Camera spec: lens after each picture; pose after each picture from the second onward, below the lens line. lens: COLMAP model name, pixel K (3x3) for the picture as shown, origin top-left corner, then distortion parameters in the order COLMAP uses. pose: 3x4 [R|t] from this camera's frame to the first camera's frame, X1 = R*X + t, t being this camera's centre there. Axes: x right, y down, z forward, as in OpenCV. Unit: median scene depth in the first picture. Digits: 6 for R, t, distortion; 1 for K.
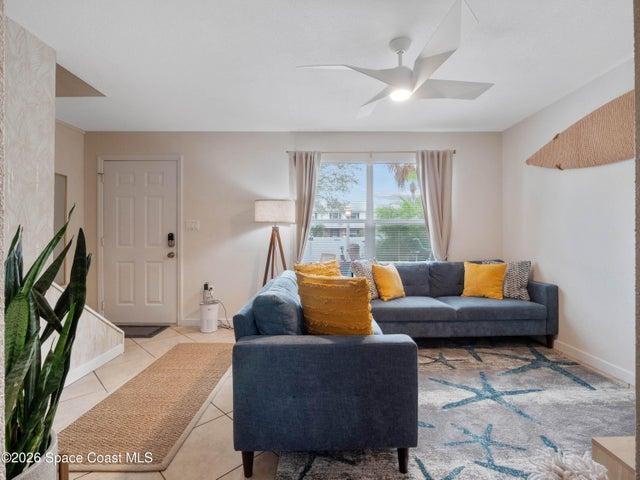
lens RADIAL K [[314.8, 0, 326.0], [0, 314.8, 235.2], [0, 0, 1]] dist [-0.011121, -0.001530]
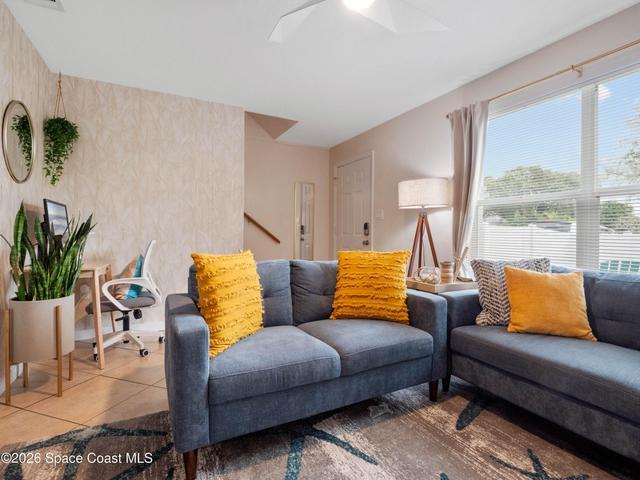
lens RADIAL K [[325.1, 0, 320.3], [0, 325.1, 236.0], [0, 0, 1]] dist [-0.010235, 0.000060]
pose [[0.441992, 0.013789, -0.896913, 0.560060], [-0.007556, 0.999904, 0.011648, 0.032573], [0.896987, 0.001629, 0.442054, 0.434109]]
